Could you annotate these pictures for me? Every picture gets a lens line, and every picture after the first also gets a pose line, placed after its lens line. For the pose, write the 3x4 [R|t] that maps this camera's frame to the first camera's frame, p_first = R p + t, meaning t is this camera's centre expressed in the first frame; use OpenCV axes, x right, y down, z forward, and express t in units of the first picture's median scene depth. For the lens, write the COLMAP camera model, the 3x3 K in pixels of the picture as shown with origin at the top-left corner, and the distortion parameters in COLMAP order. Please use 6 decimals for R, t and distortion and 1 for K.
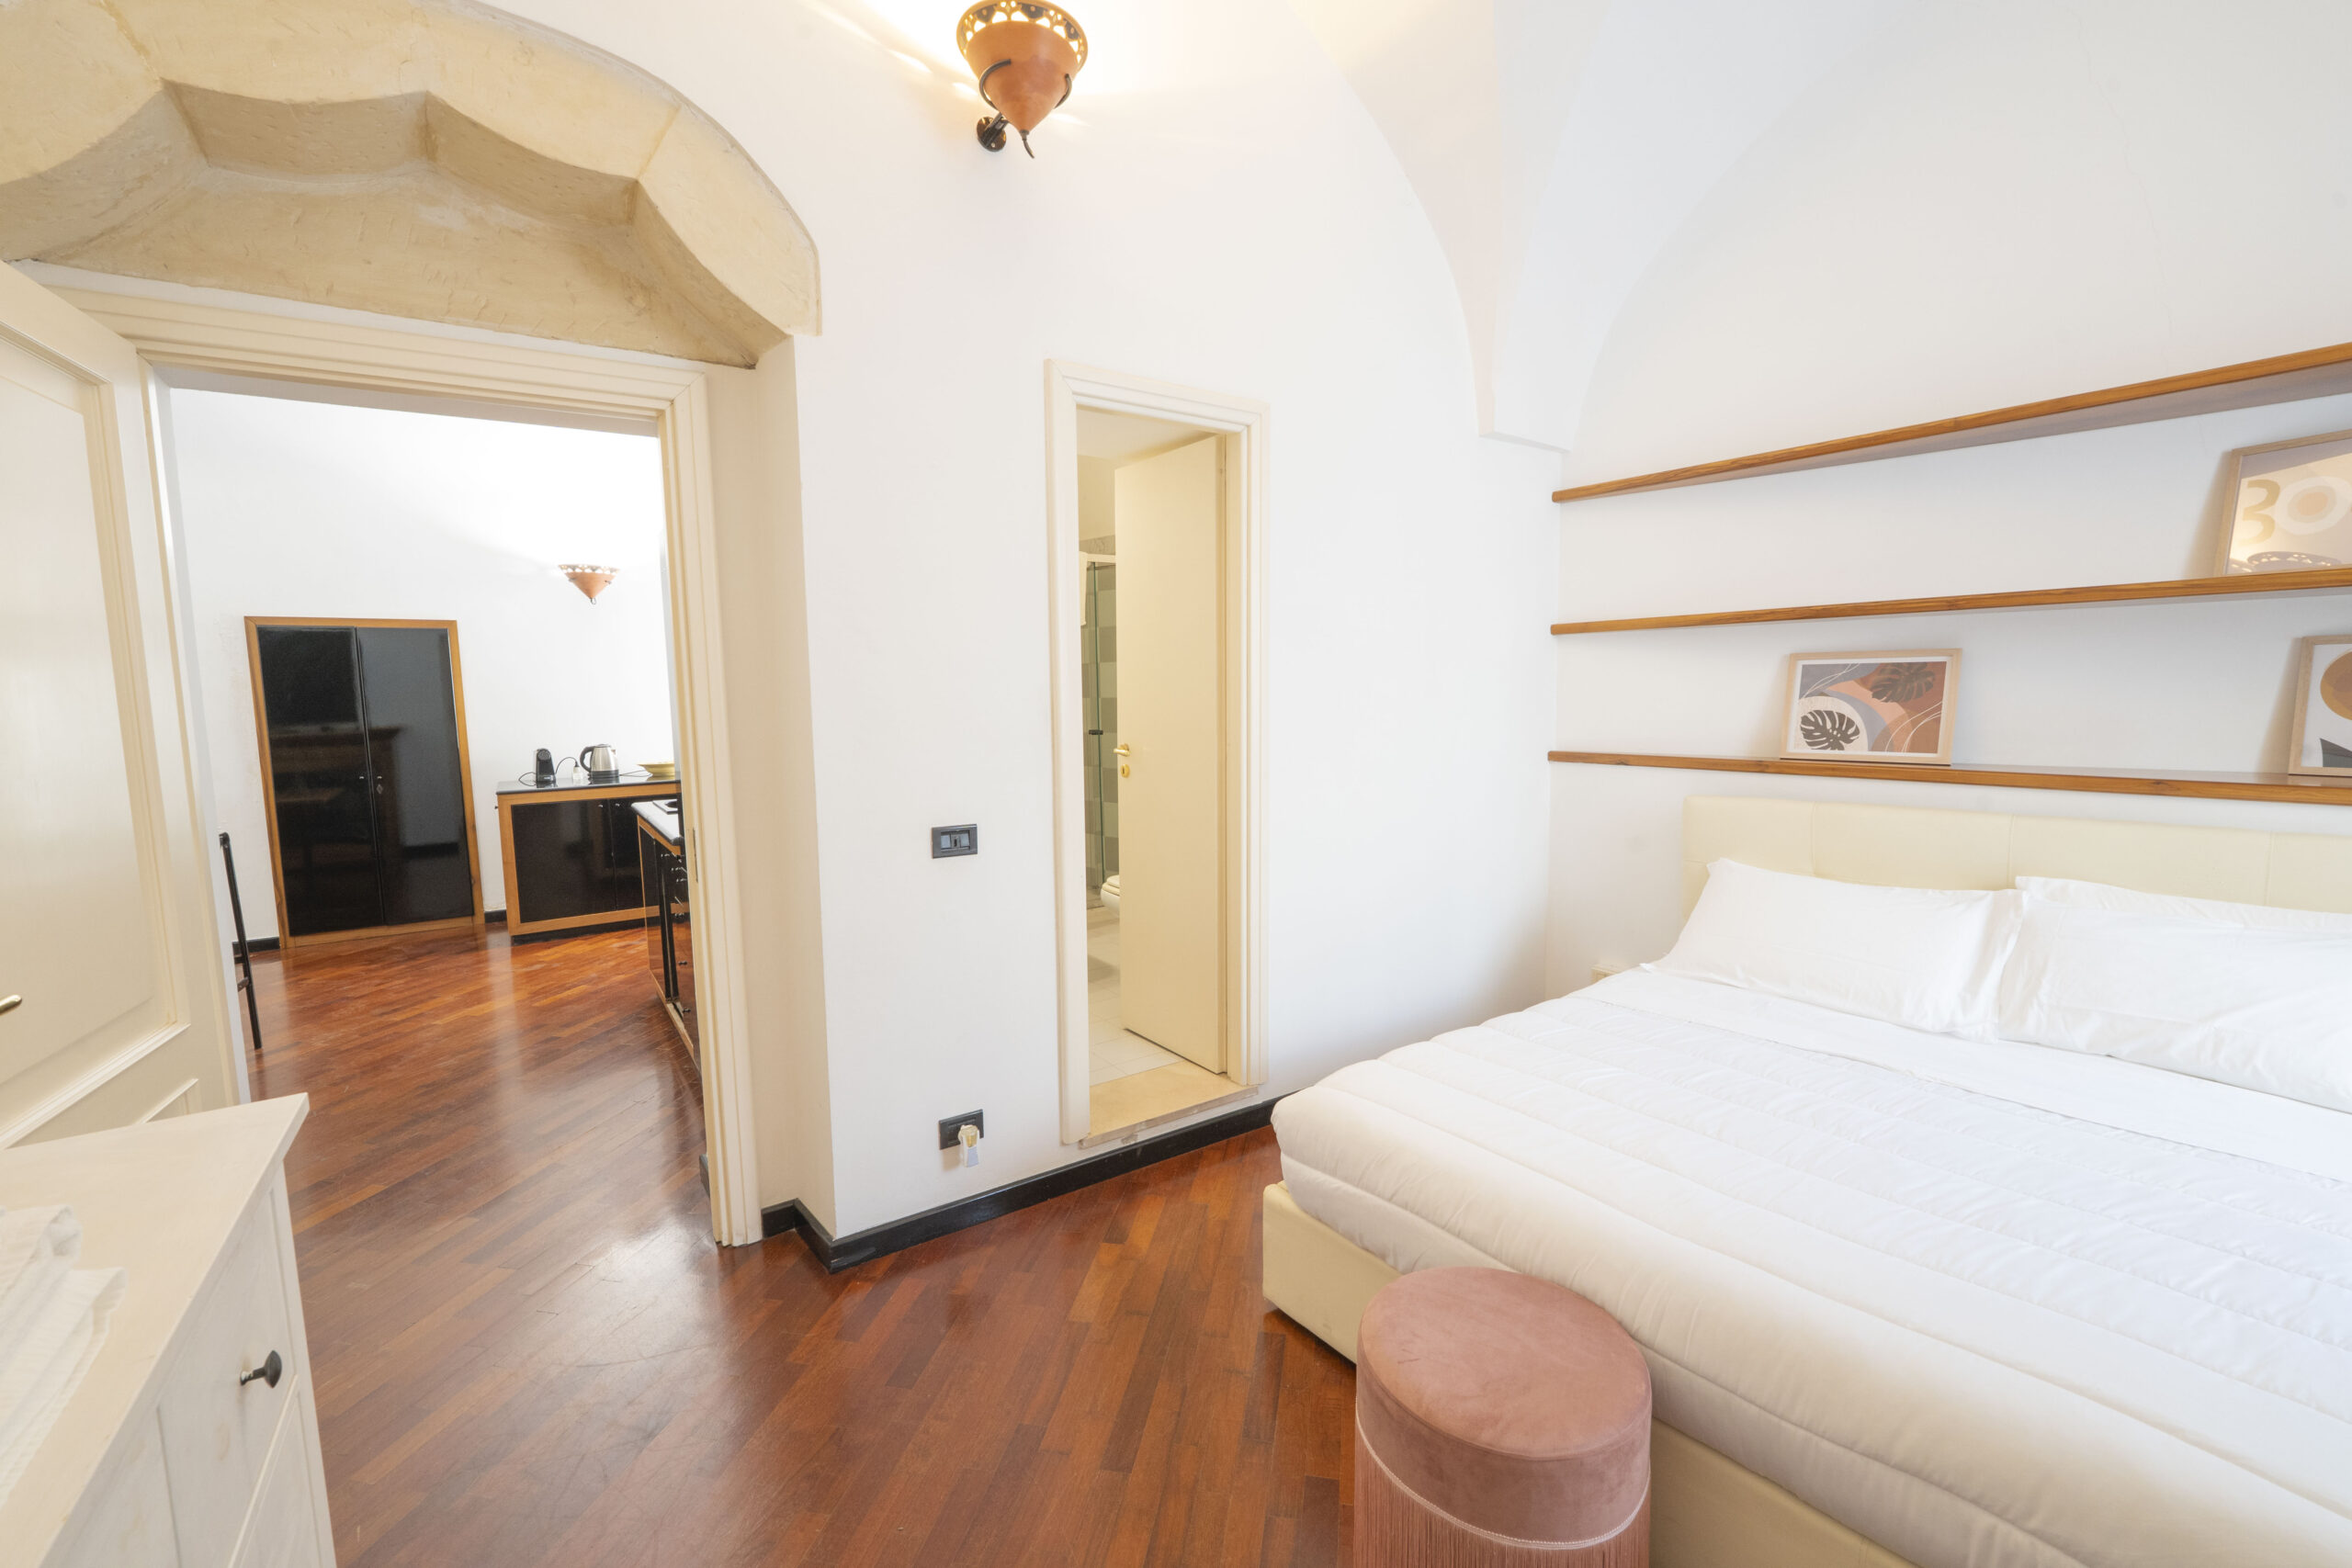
lens RADIAL K [[955.9, 0, 1173.0], [0, 955.9, 775.7], [0, 0, 1]] dist [-0.008248, 0.000091]
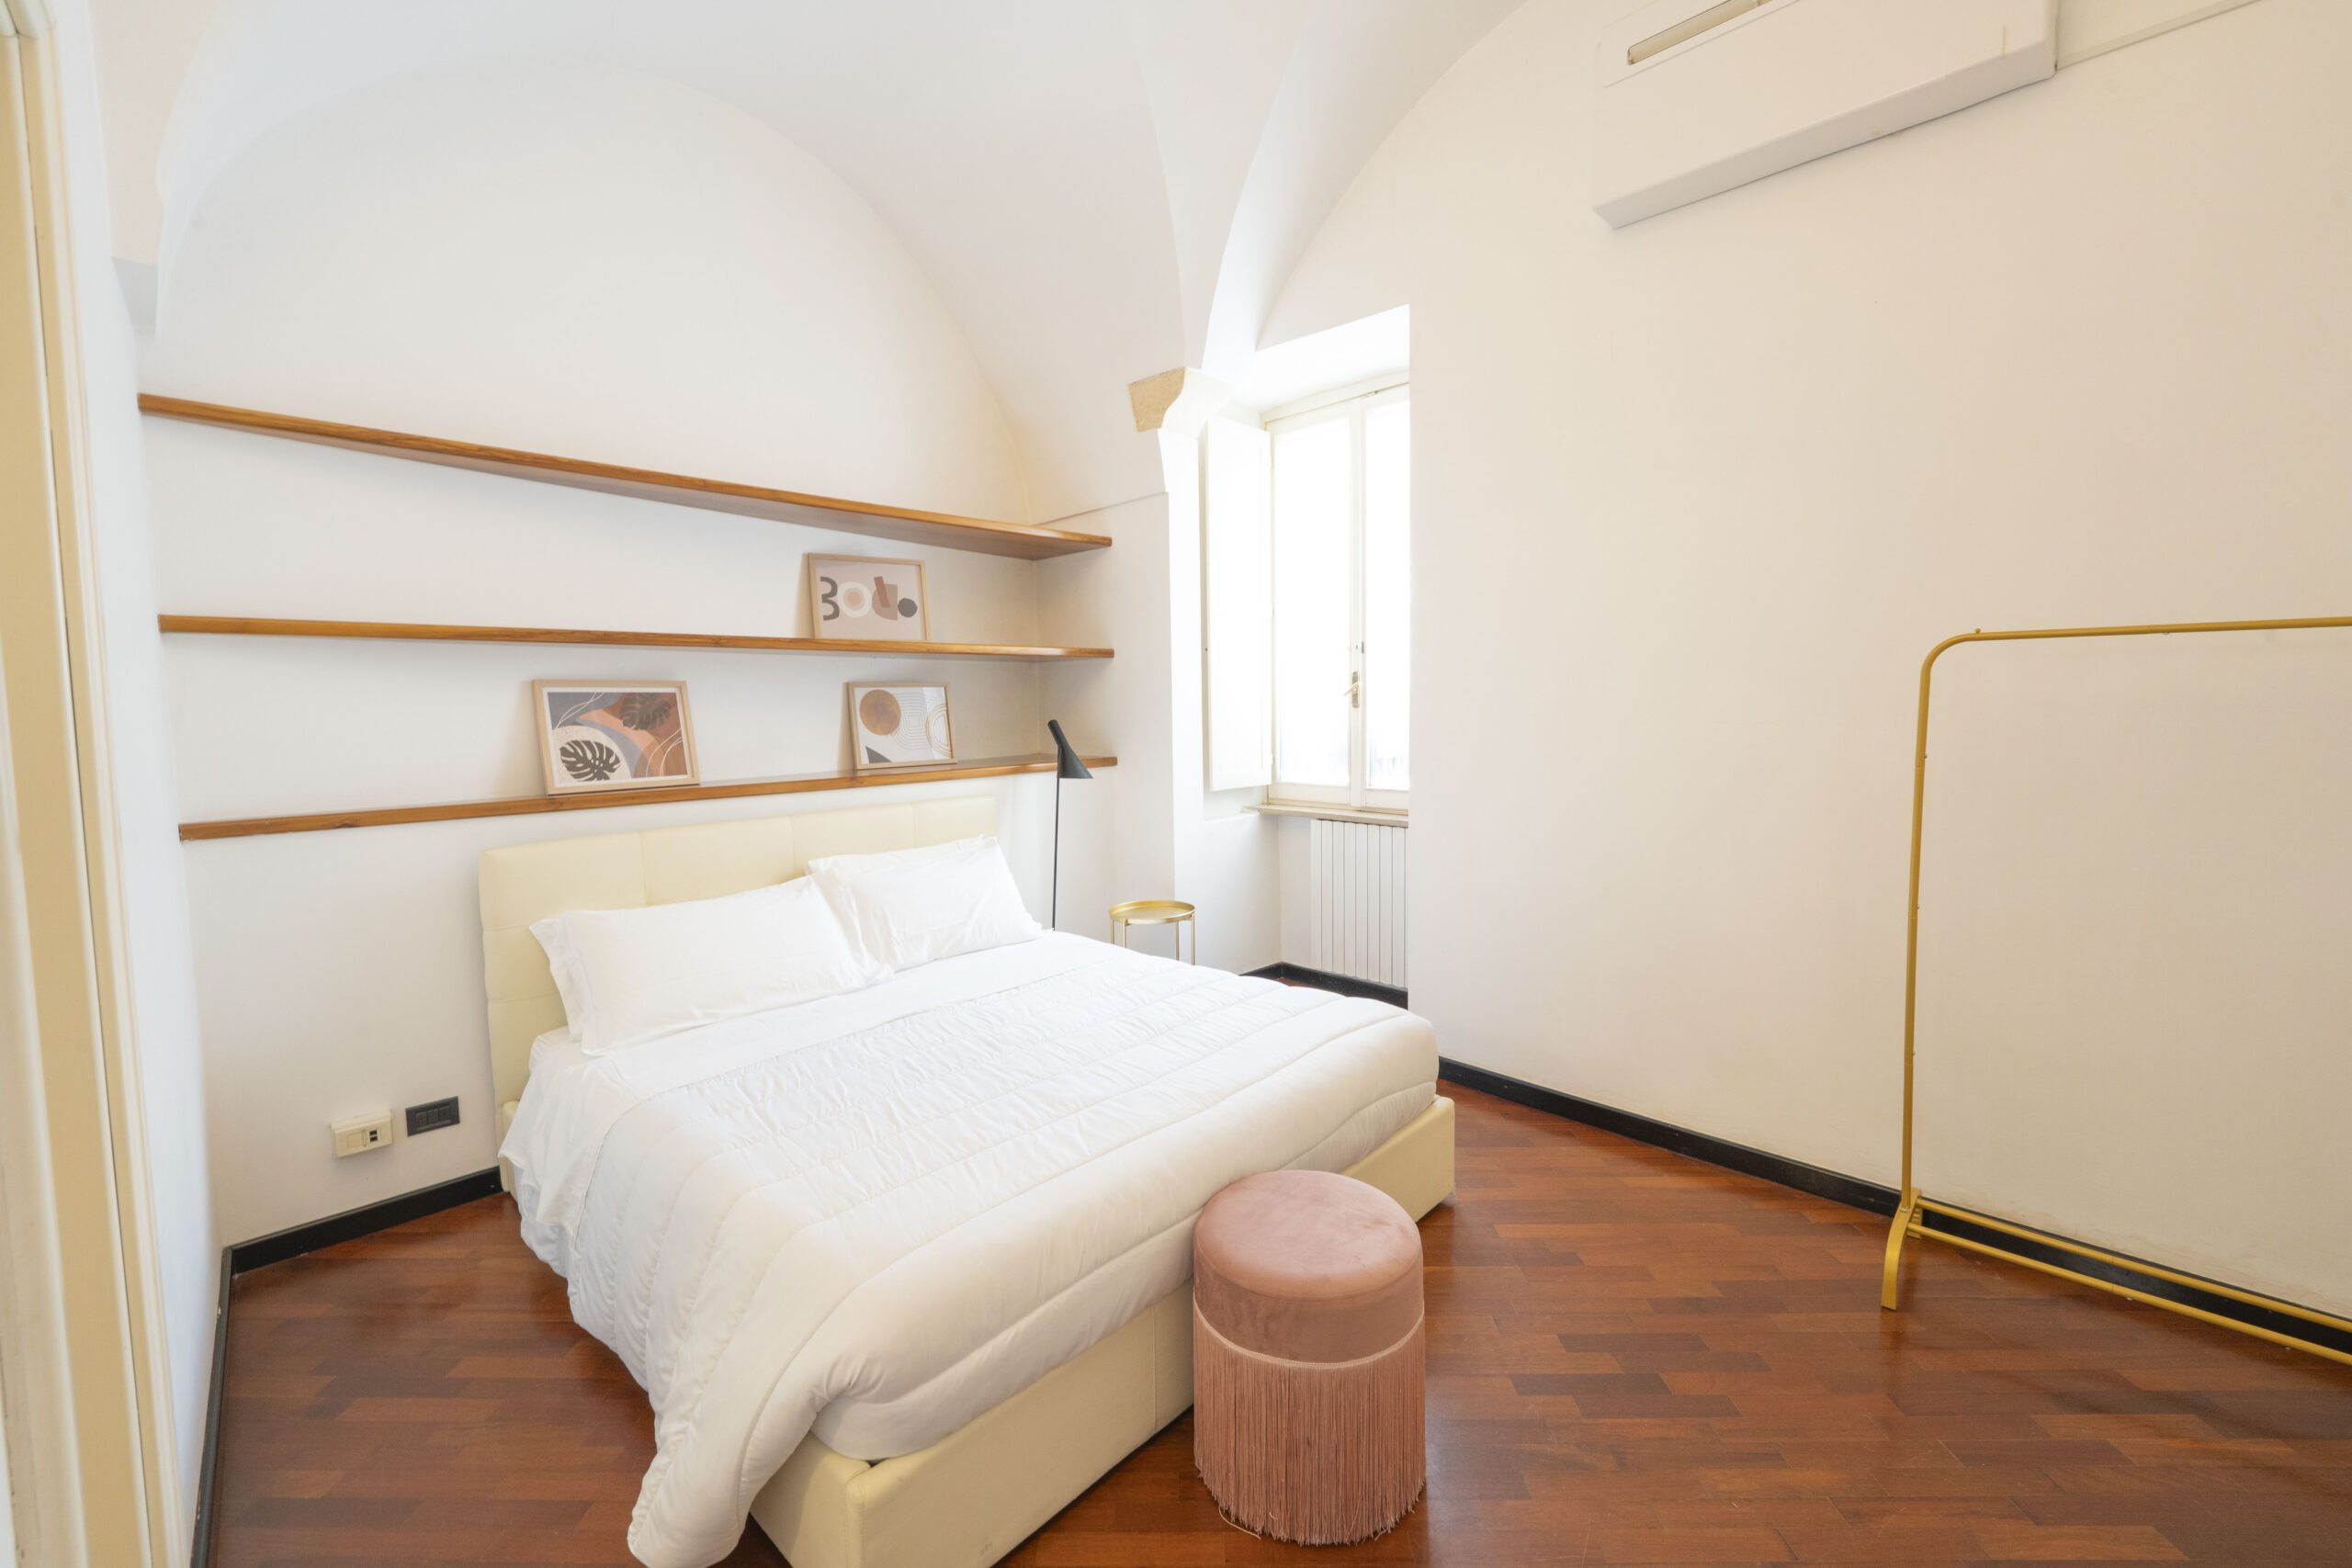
lens RADIAL K [[955.9, 0, 1173.0], [0, 955.9, 775.7], [0, 0, 1]] dist [-0.008248, 0.000091]
pose [[-0.171309, -0.051716, 0.983859, -0.359281], [0.108125, 0.991602, 0.070950, -0.037105], [-0.979266, 0.118534, -0.164279, 0.579249]]
